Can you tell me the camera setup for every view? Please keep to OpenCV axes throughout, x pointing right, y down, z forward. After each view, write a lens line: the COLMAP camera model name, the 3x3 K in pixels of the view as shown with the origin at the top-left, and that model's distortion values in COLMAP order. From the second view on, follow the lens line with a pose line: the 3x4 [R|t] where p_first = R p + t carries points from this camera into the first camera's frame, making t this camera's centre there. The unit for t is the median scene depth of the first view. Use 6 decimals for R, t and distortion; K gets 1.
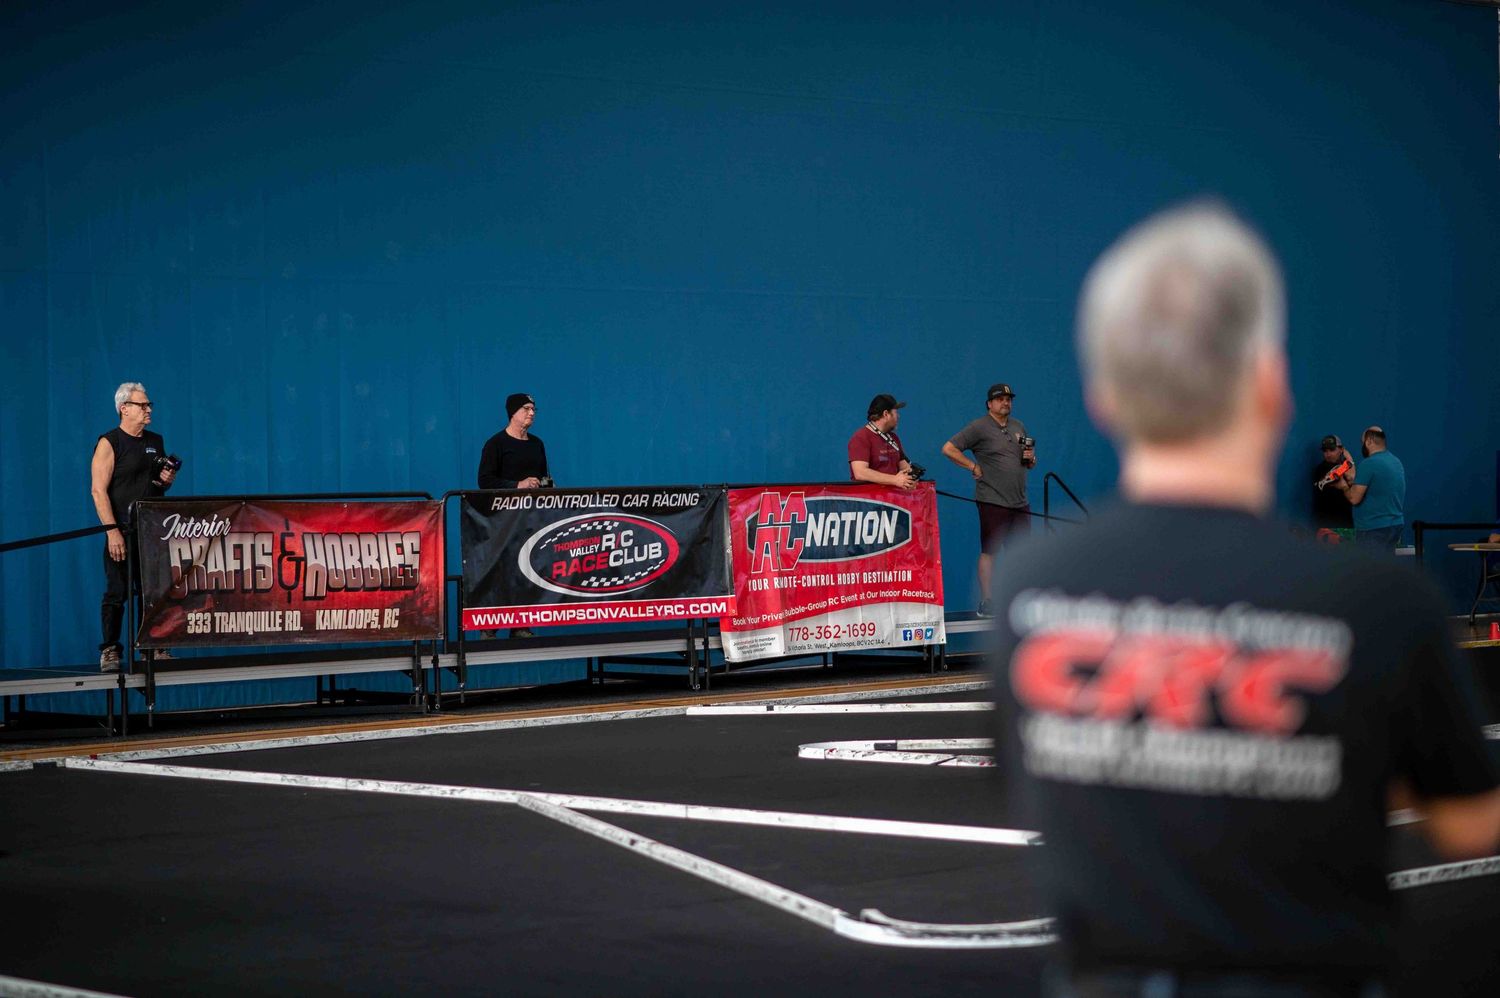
lens RADIAL K [[3676.7, 0, 756.3], [0, 3676.7, 511.4], [0, 0, 1]] dist [0.057767, 0.000000]
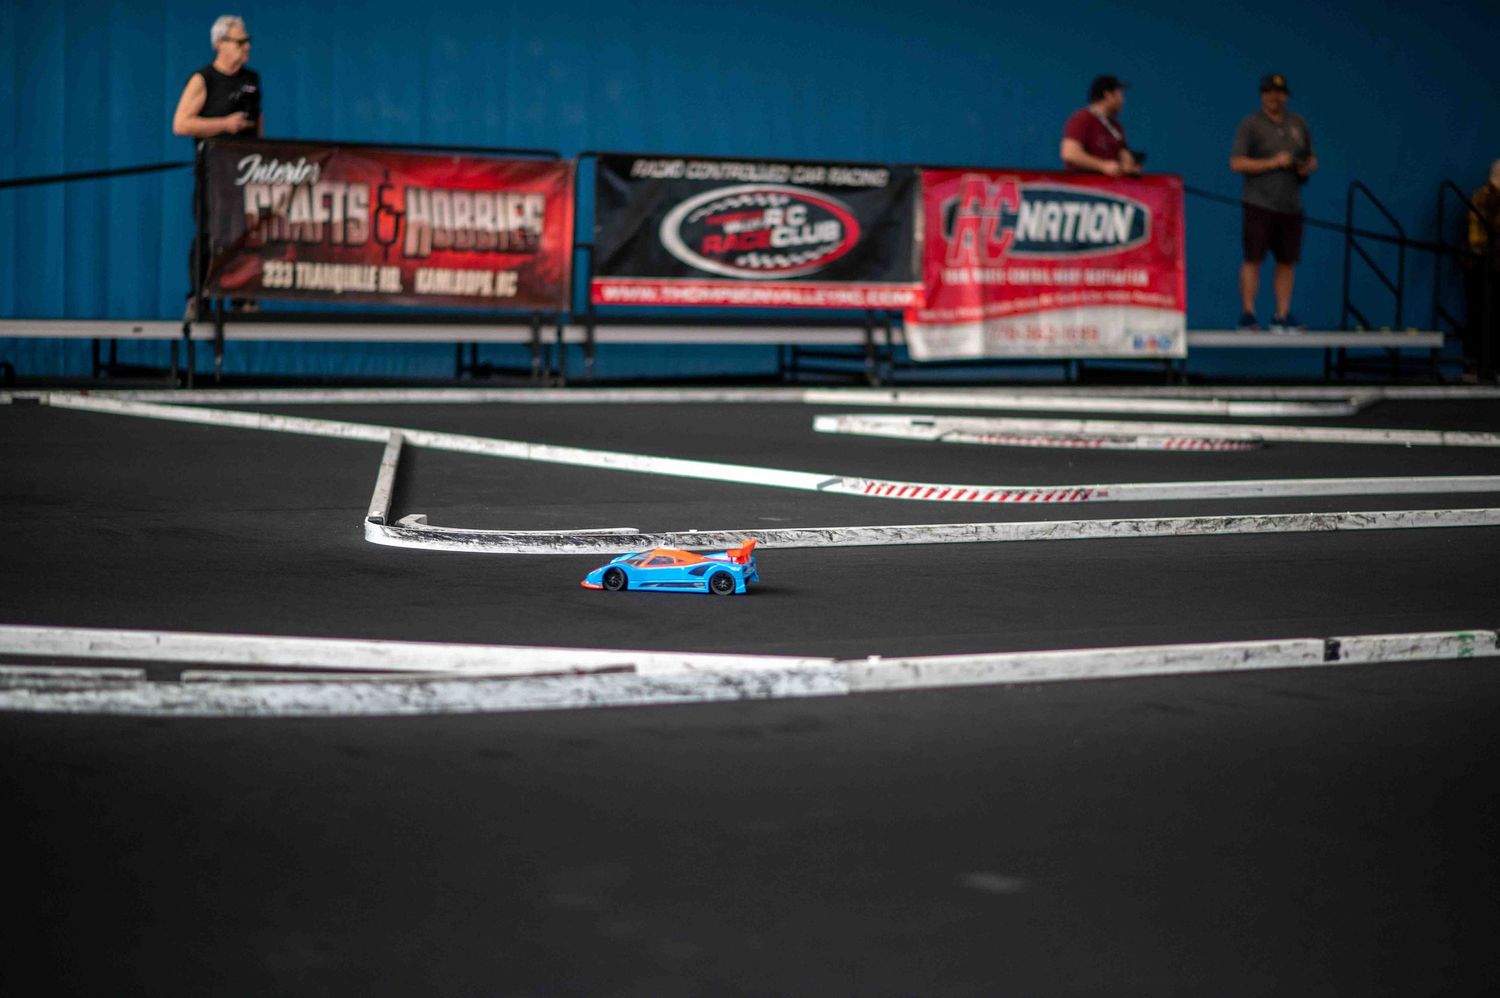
lens RADIAL K [[3676.7, 0, 778.3], [0, 3676.7, 459.1], [0, 0, 1]] dist [0.057767, 0.000000]
pose [[0.981560, 0.047711, -0.185105, 0.134846], [-0.040163, 0.998210, 0.044317, 0.027752], [0.186888, -0.036066, 0.981719, 0.095223]]
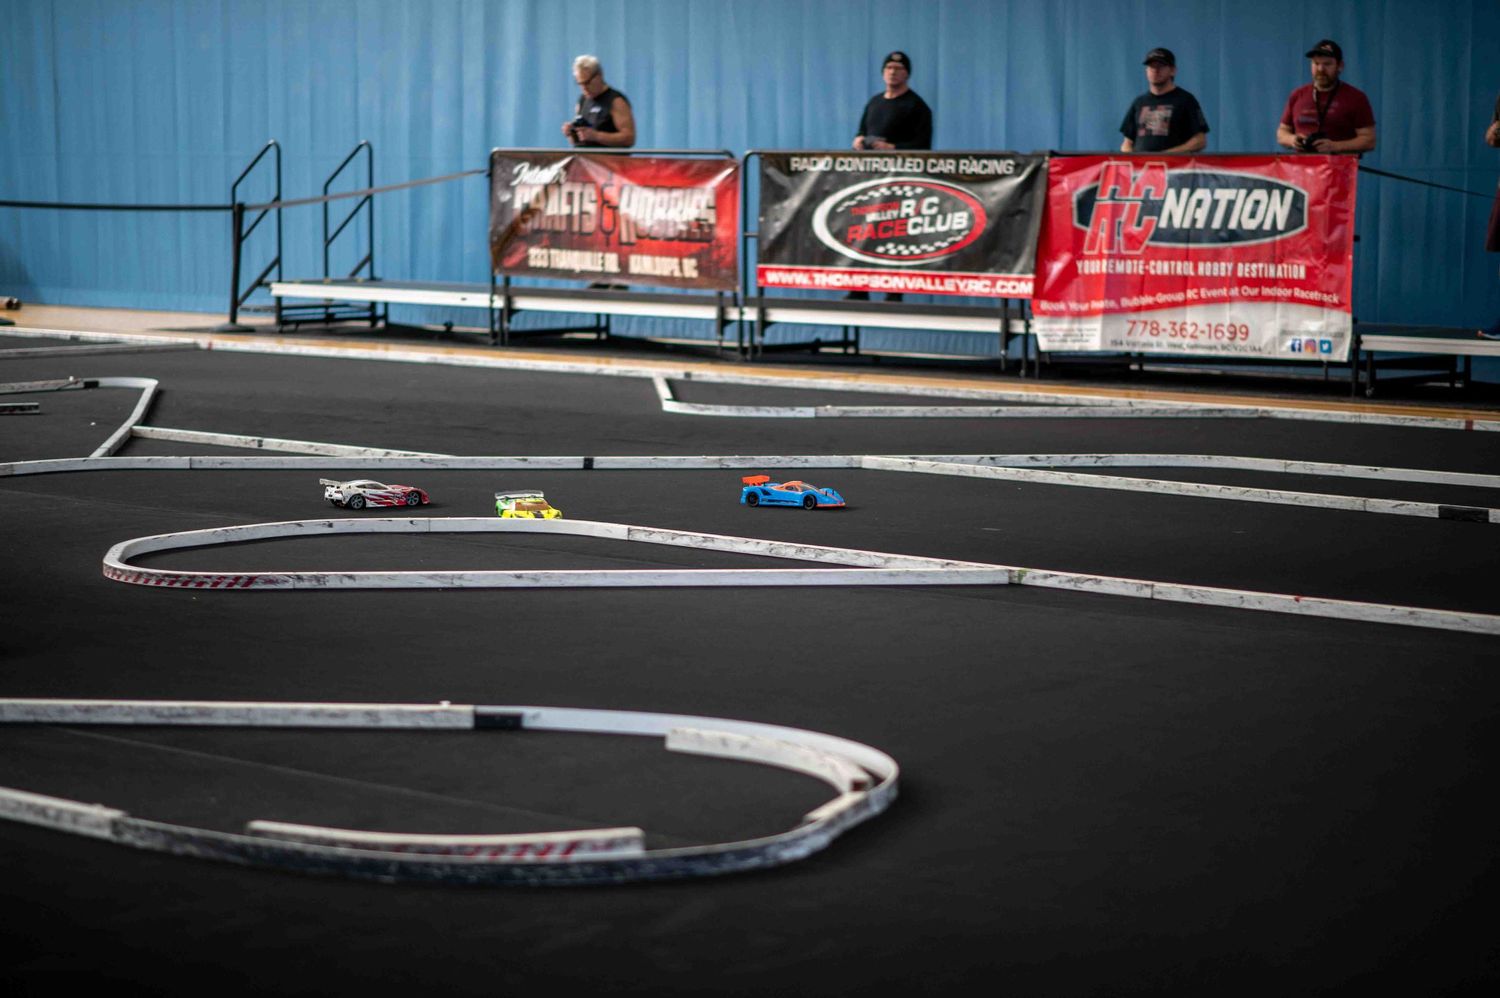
lens RADIAL K [[3676.7, 0, 743.1], [0, 3676.7, 504.8], [0, 0, 1]] dist [0.057767, 0.000000]
pose [[0.056321, 0.117711, -0.991449, 0.919225], [-0.016952, 0.992995, 0.116932, -0.026422], [0.998269, 0.010221, 0.057922, 0.906511]]
